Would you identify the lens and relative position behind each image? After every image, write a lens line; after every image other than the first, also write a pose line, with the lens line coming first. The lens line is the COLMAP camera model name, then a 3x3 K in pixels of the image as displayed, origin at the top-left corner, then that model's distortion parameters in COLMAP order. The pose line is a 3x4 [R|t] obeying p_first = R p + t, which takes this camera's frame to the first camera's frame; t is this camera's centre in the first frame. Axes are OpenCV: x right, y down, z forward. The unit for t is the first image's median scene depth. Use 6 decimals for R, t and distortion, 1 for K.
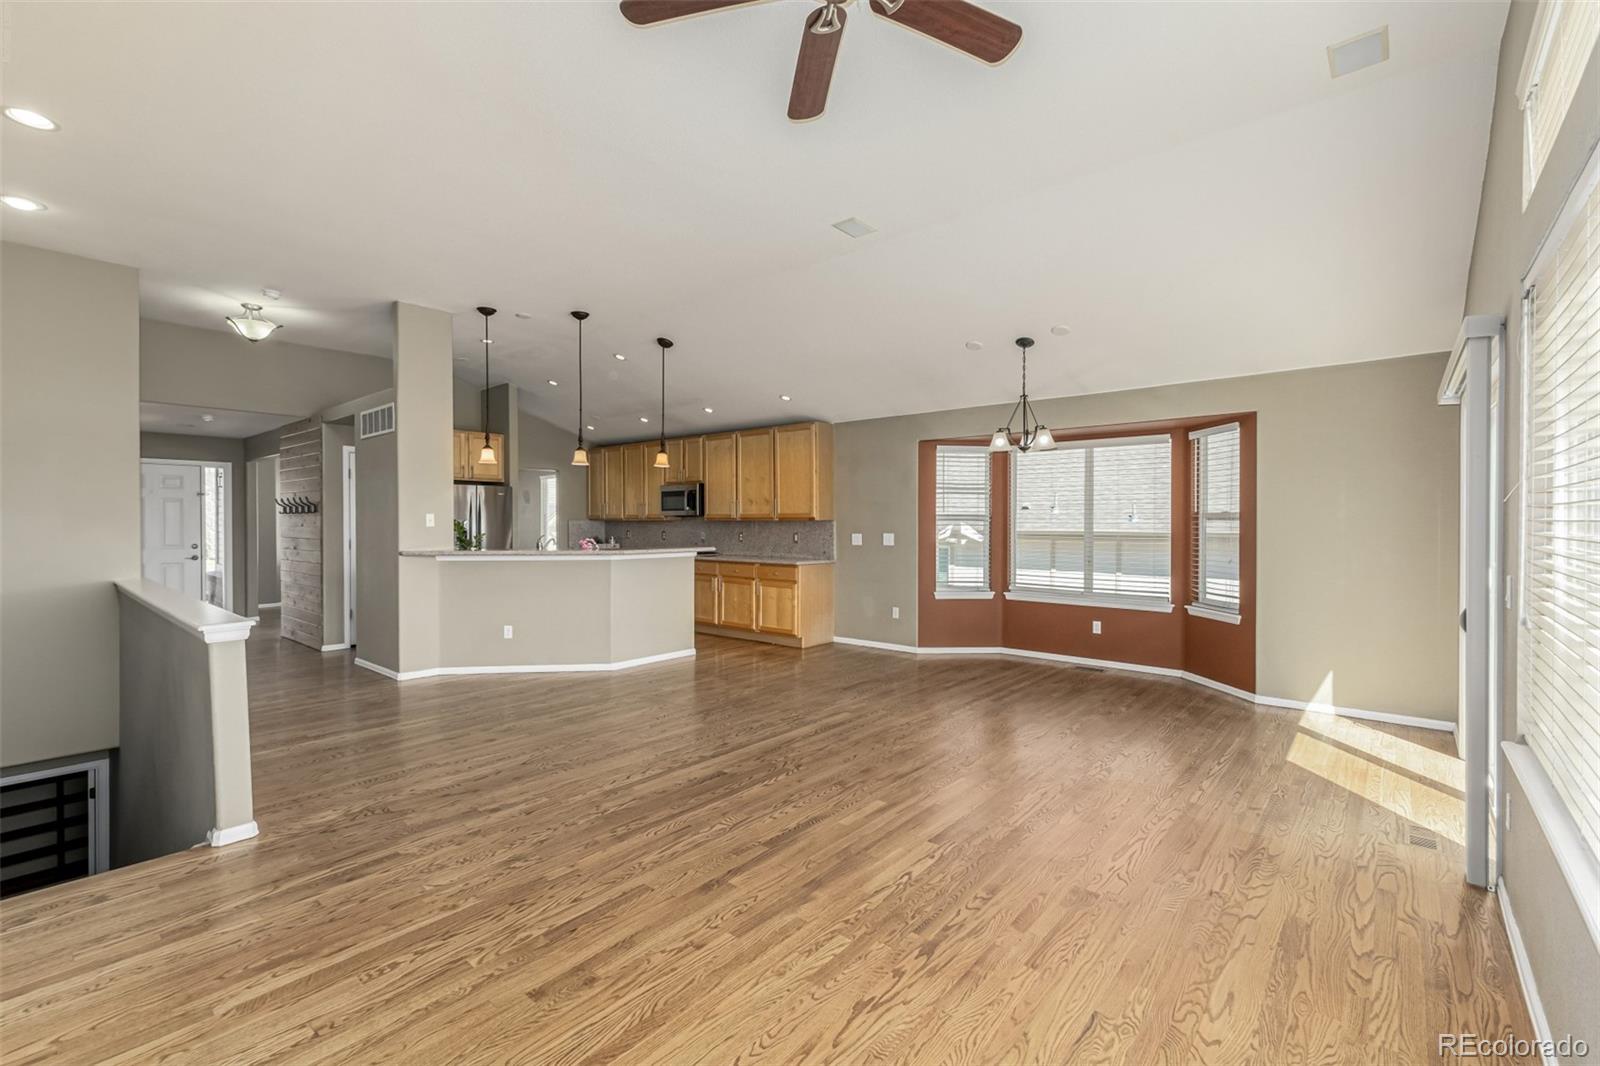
lens RADIAL K [[695.0, 0, 798.5], [0, 695.0, 525.8], [0, 0, 1]] dist [0.015907, -0.004046]
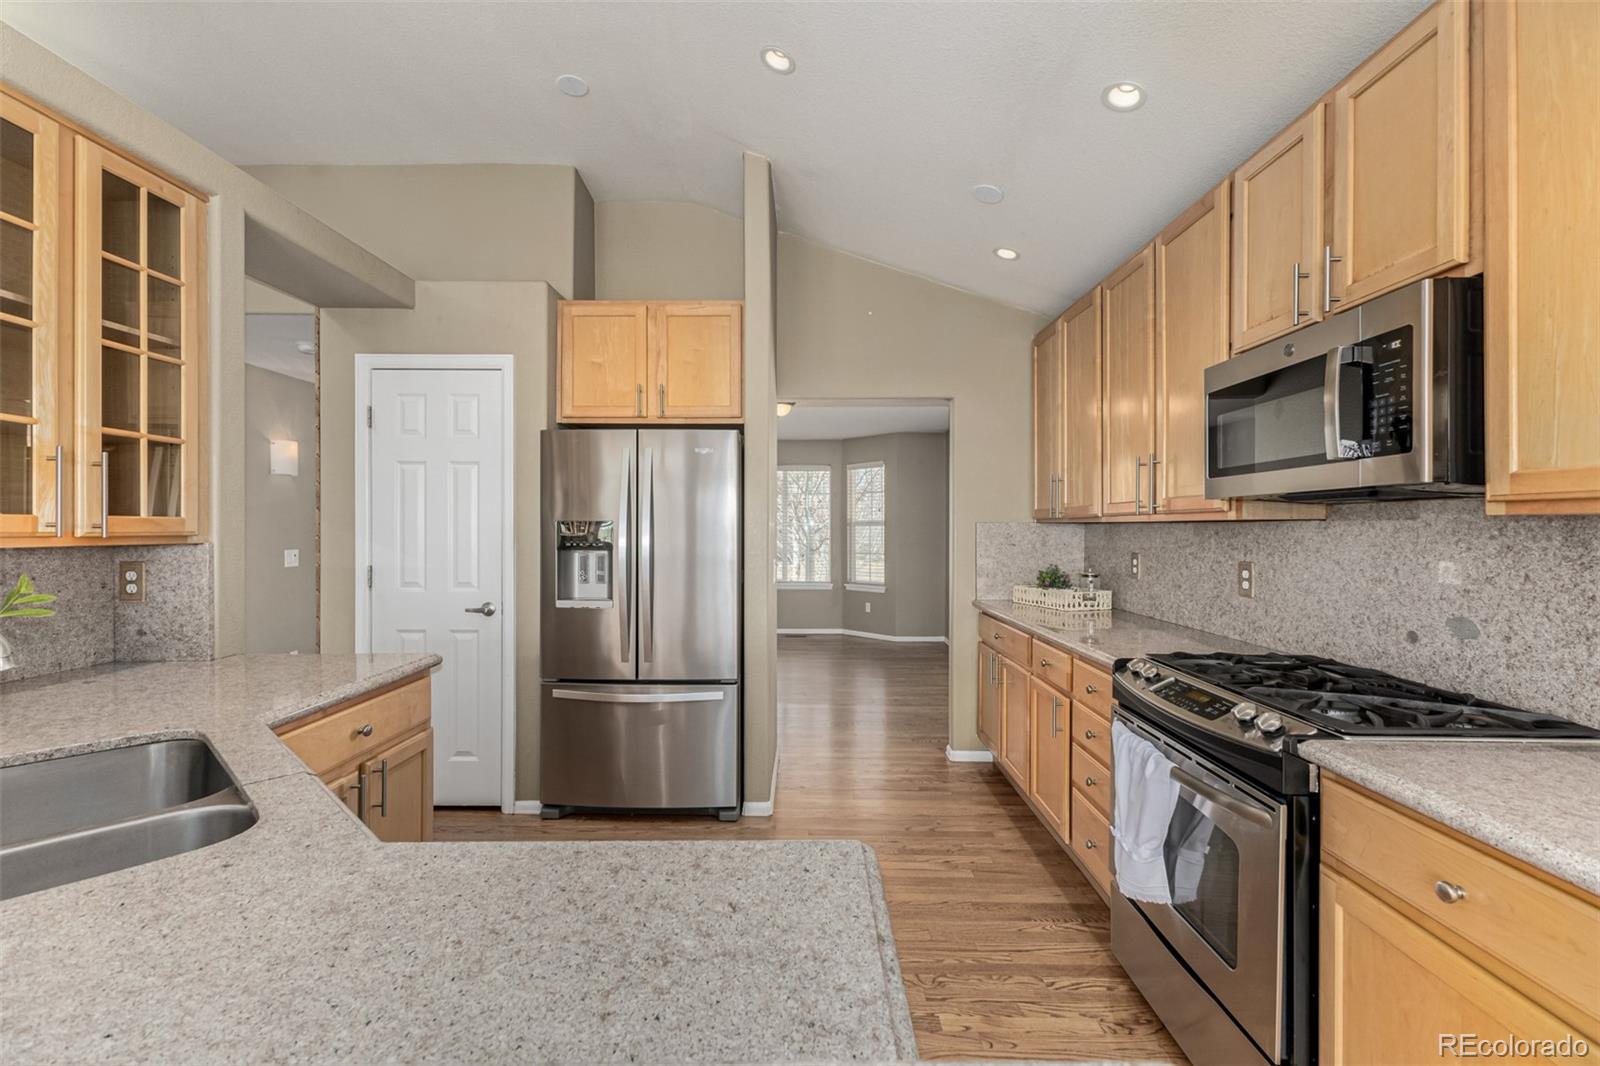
lens RADIAL K [[695.0, 0, 795.8], [0, 695.0, 531.1], [0, 0, 1]] dist [0.015907, -0.004046]
pose [[0.635067, 0.004217, -0.772446, -0.261454], [-0.006730, 0.999977, -0.000075, -0.007678], [0.772428, 0.005246, 0.635081, 1.832116]]
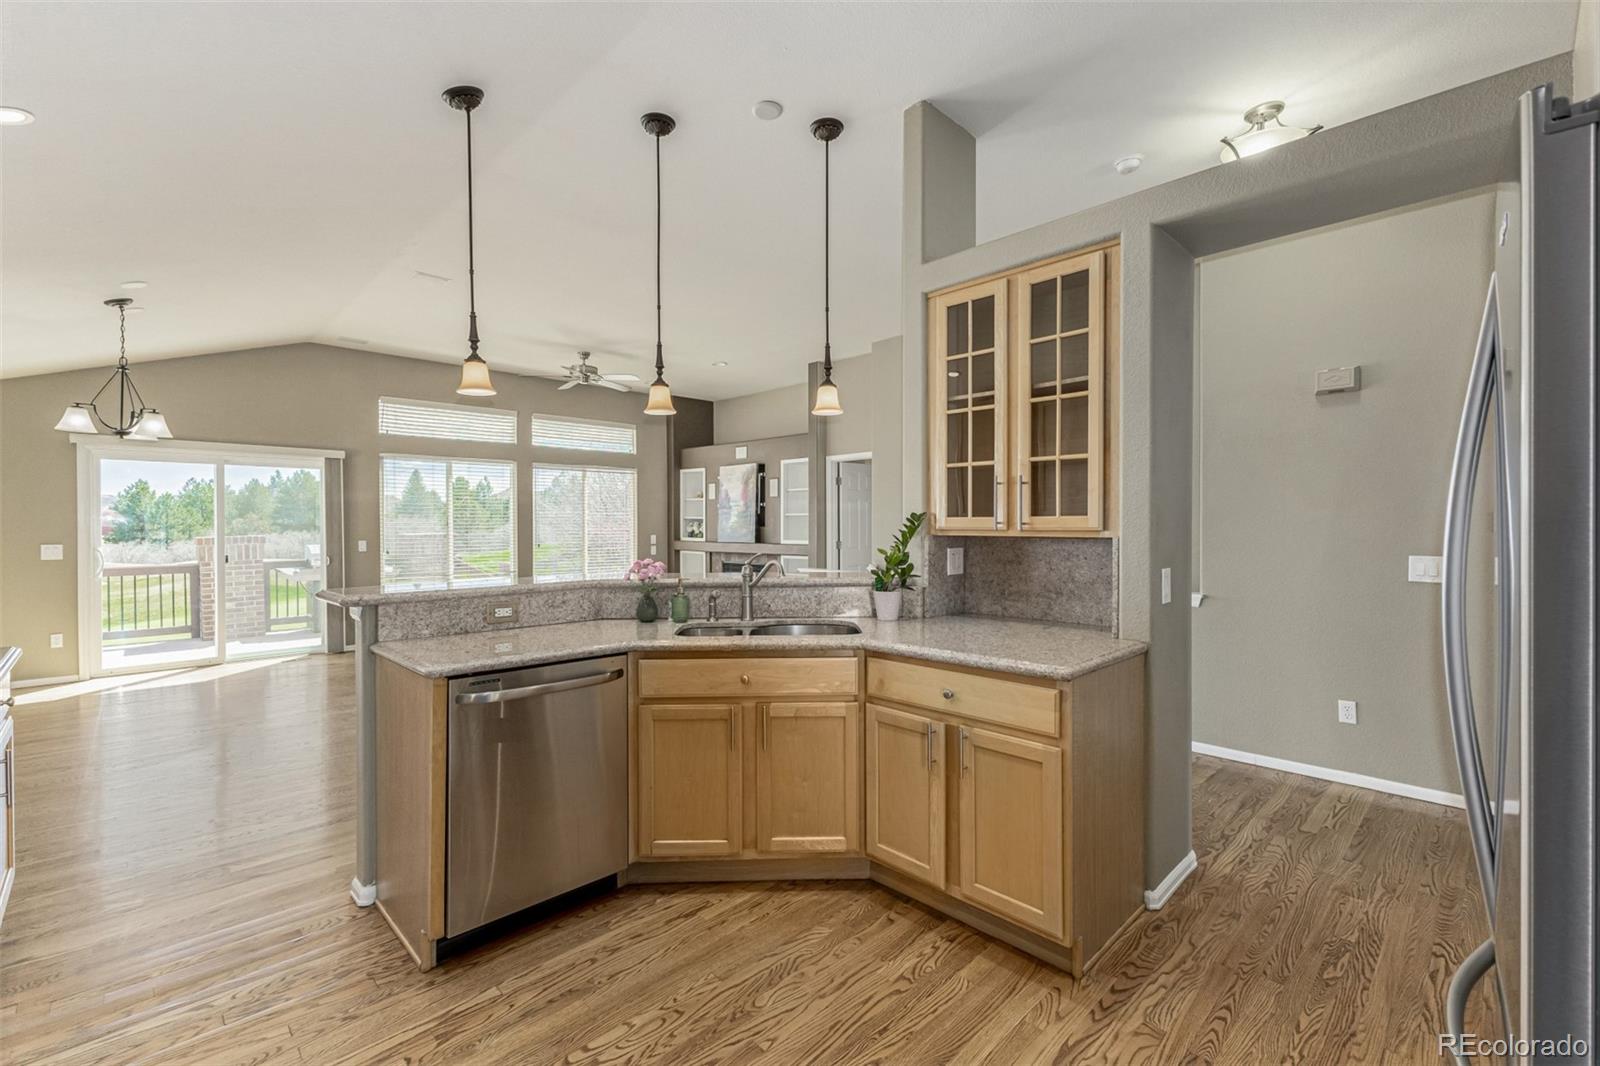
lens RADIAL K [[695.0, 0, 788.4], [0, 695.0, 533.0], [0, 0, 1]] dist [0.015907, -0.004046]
pose [[-0.994977, 0.001348, 0.100090, -0.768602], [0.003297, 0.999808, 0.019311, -0.012612], [-0.100045, 0.019544, -0.994791, 2.521284]]
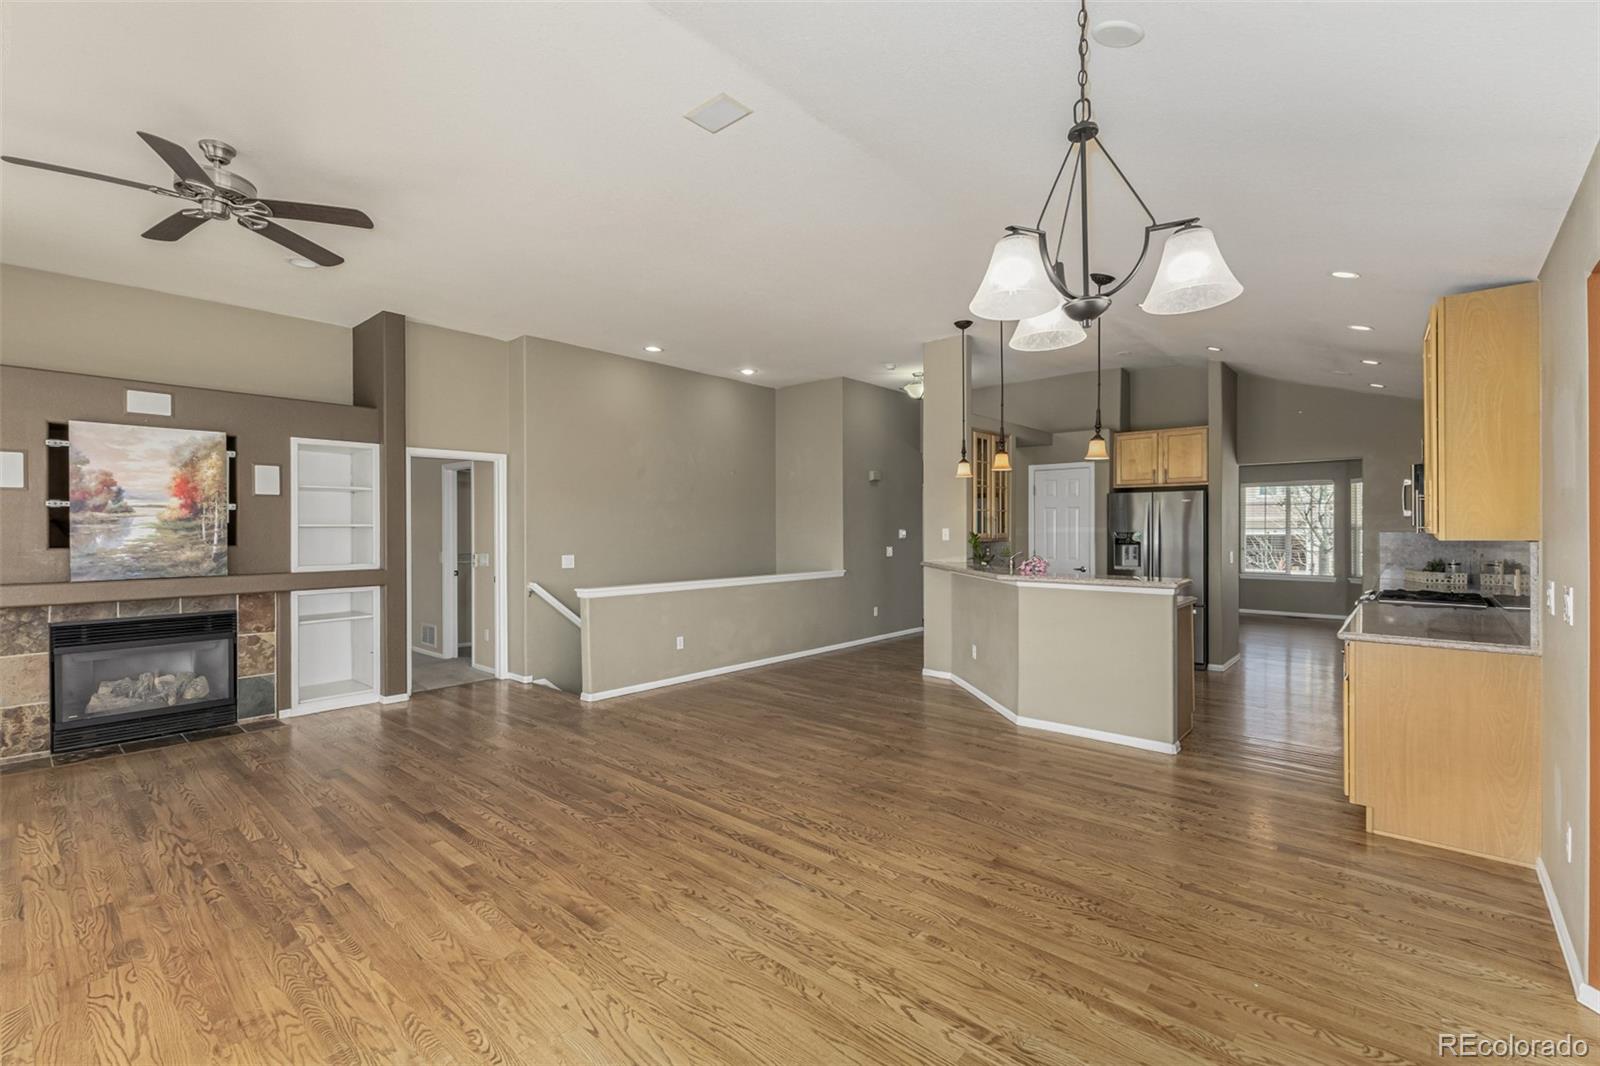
lens RADIAL K [[695.0, 0, 802.1], [0, 695.0, 531.2], [0, 0, 1]] dist [0.015907, -0.004046]
pose [[-0.014523, 0.005957, -0.999877, 0.892405], [-0.003860, 0.999974, 0.006014, -0.029311], [0.999887, 0.003947, -0.014500, 1.286448]]
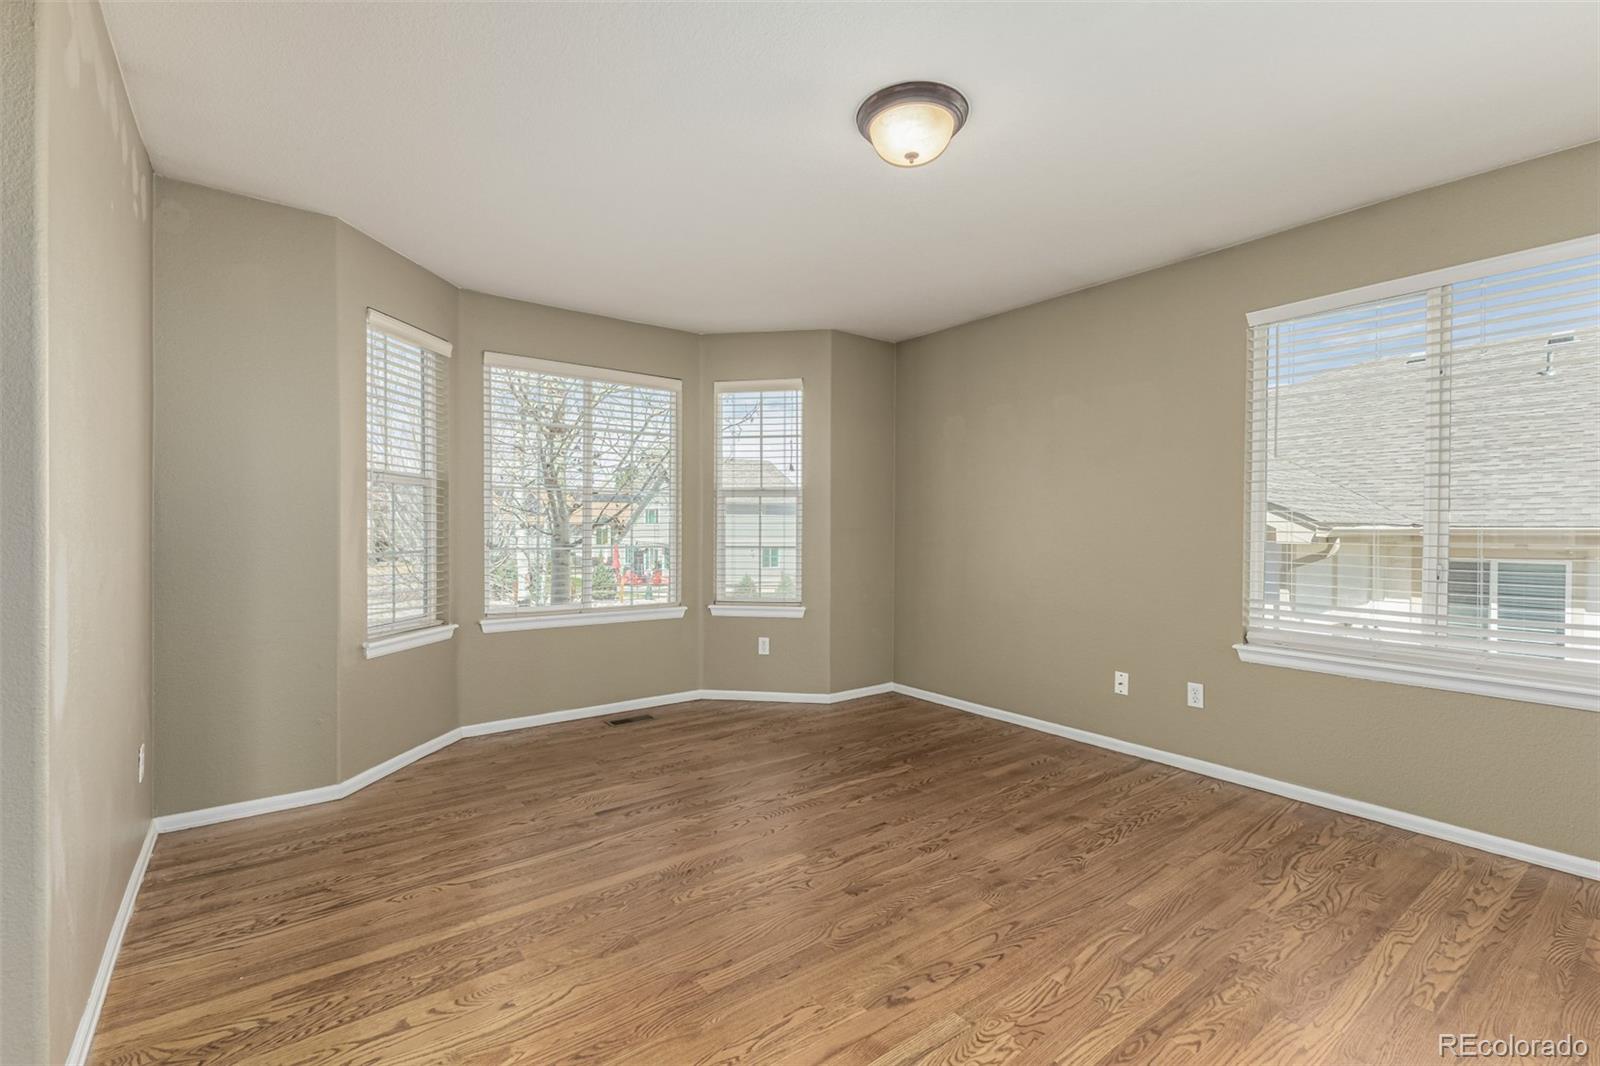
lens RADIAL K [[695.0, 0, 786.8], [0, 695.0, 530.4], [0, 0, 1]] dist [0.015907, -0.004046]
pose [[0.977048, 0.003197, -0.212994, -1.554527], [-0.003163, 0.999995, 0.000502, 0.037121], [0.212995, 0.000184, 0.977053, 2.284633]]
